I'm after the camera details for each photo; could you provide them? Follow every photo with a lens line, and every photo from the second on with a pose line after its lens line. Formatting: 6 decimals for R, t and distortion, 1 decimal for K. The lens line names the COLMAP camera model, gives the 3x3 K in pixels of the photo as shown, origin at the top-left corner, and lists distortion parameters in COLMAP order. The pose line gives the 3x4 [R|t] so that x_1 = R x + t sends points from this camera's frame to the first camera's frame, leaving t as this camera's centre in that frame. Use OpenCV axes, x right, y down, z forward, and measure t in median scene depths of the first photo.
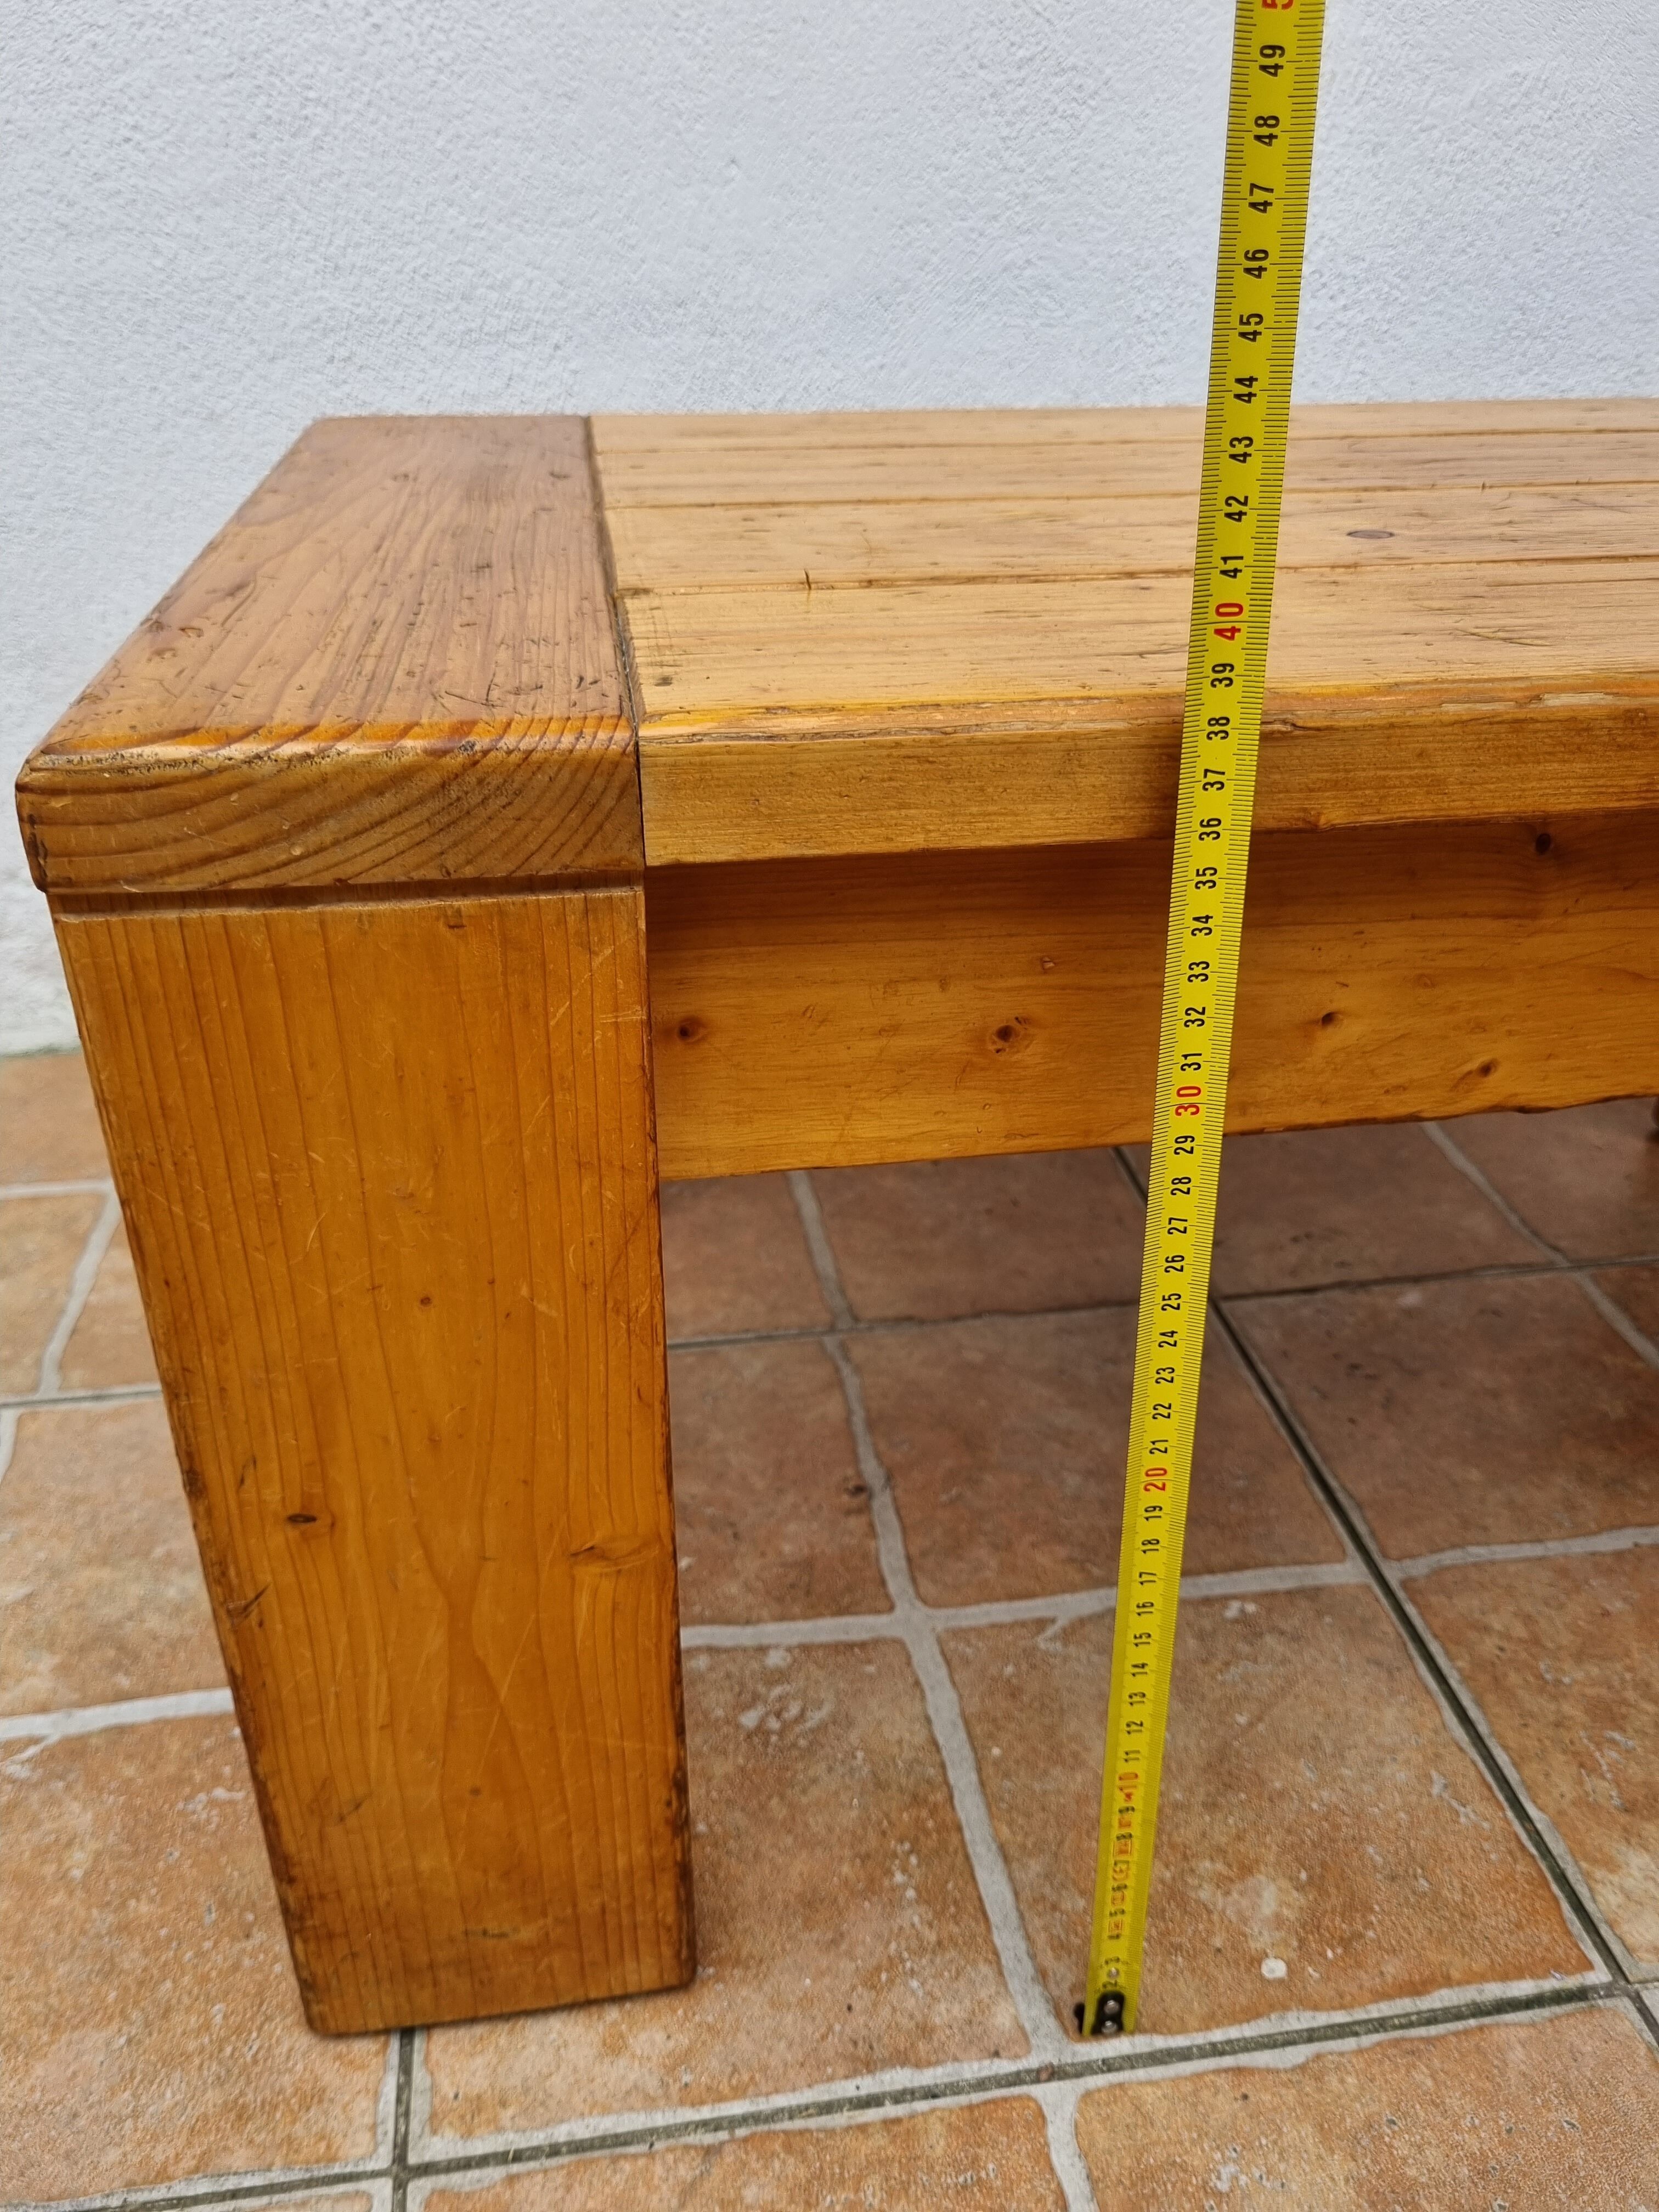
lens RADIAL K [[1696.6, 0, 829.5], [0, 1696.6, 1106.0], [0, 0, 1]] dist [0.024229, 0.000549]
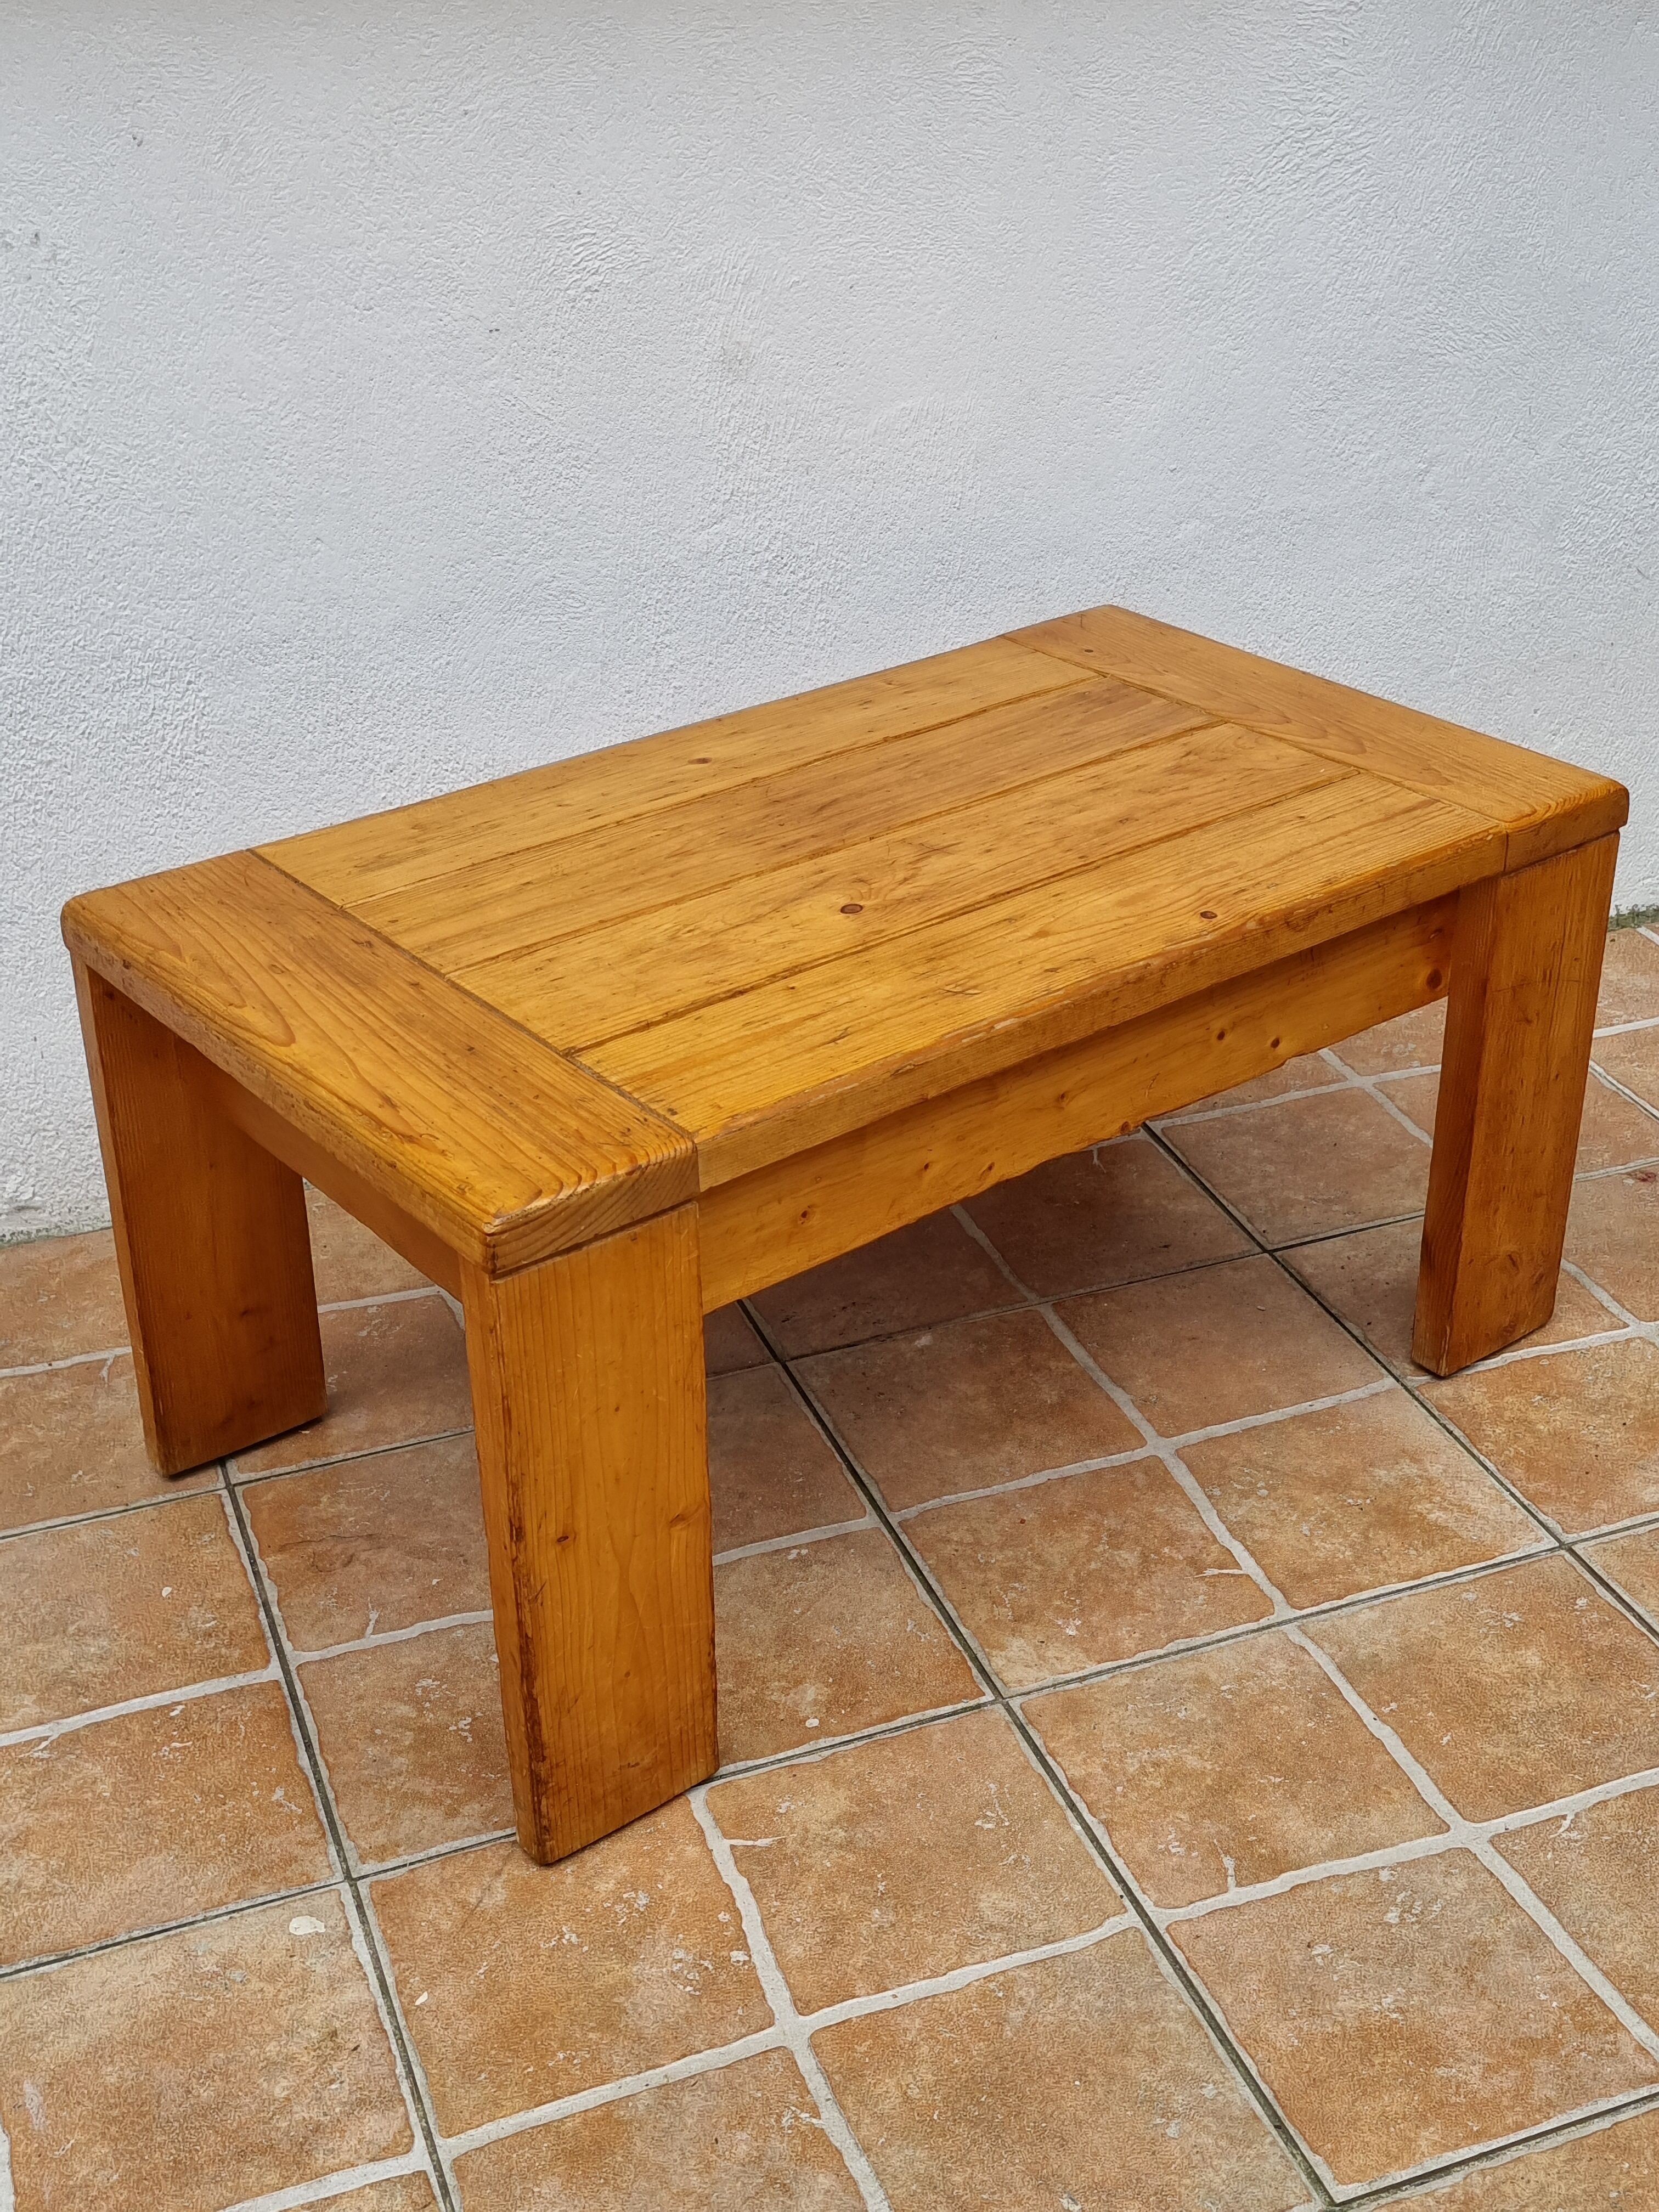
lens RADIAL K [[2833.4, 0, 893.7], [0, 2833.4, 1147.1], [0, 0, 1]] dist [0.026533, 0.049755]
pose [[0.859268, -0.261535, 0.439610, -1.498642], [0.259227, 0.963522, 0.066535, -0.370905], [-0.440976, 0.056787, 0.895721, -2.503785]]
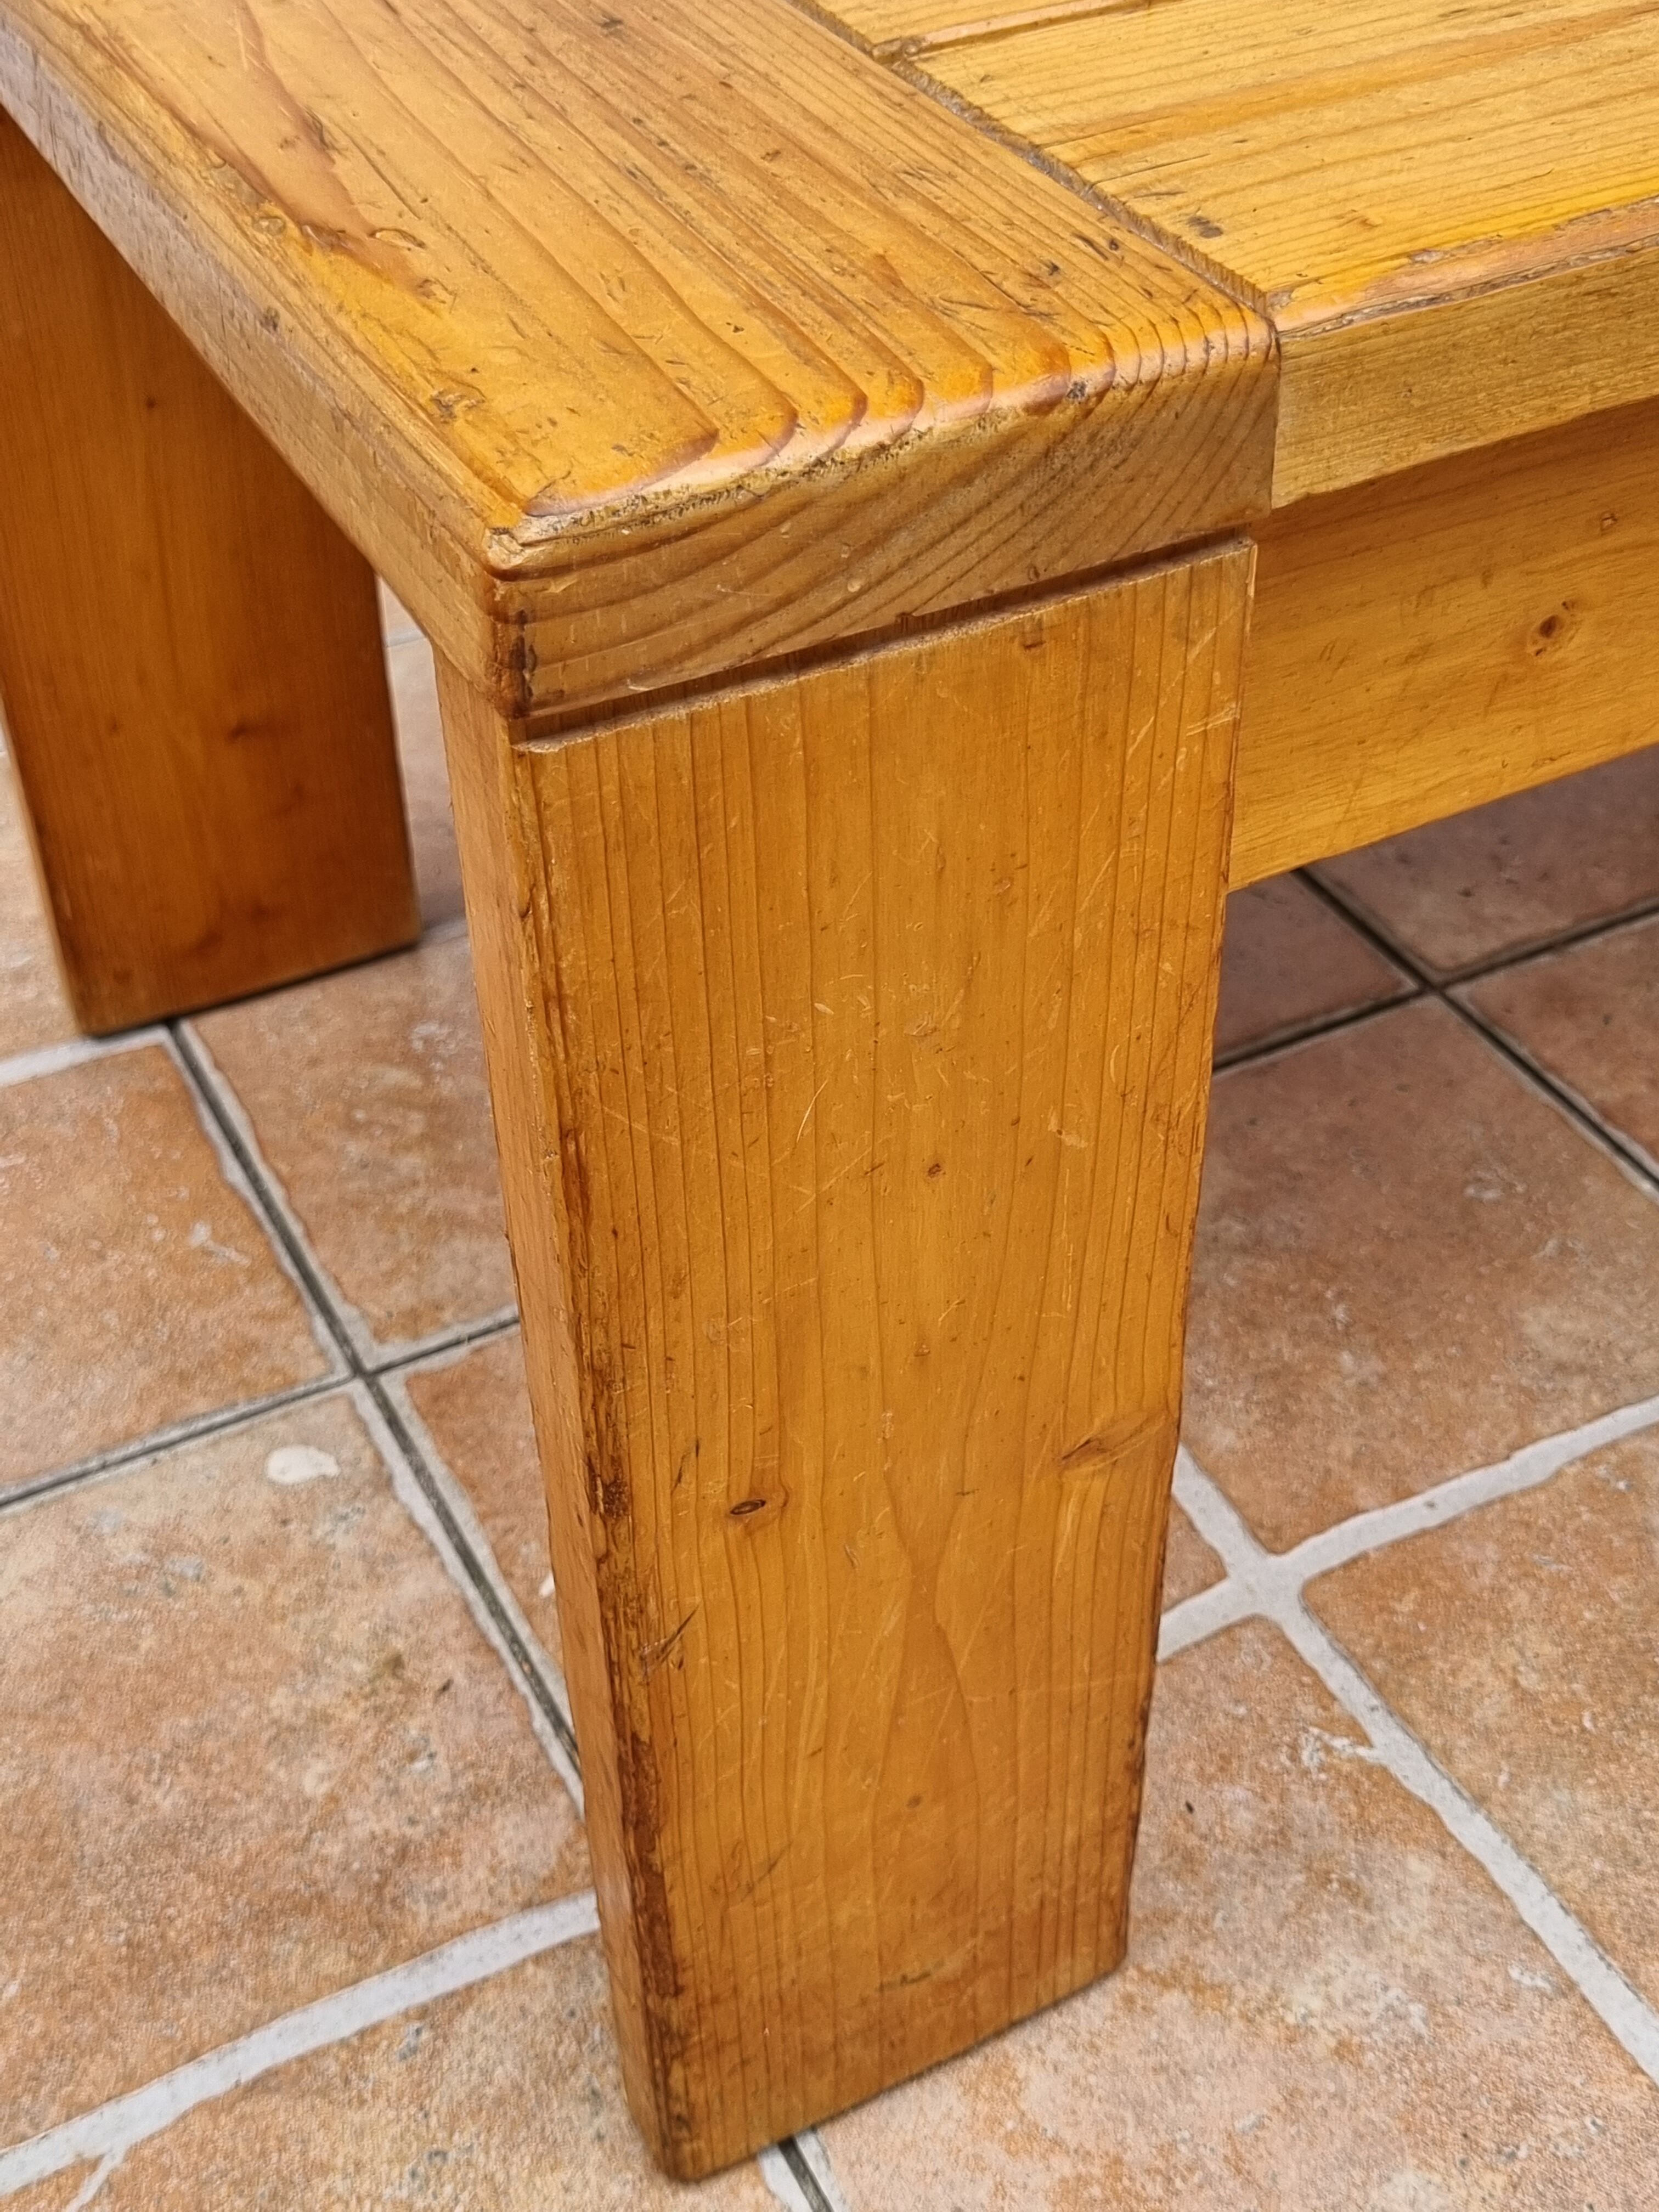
lens RADIAL K [[2833.4, 0, 893.7], [0, 2833.4, 1147.1], [0, 0, 1]] dist [0.026533, 0.049755]
pose [[0.938049, -0.234456, 0.255135, -0.579841], [0.179588, 0.958670, 0.220682, -0.164597], [-0.296330, -0.161191, 0.941385, -0.104830]]
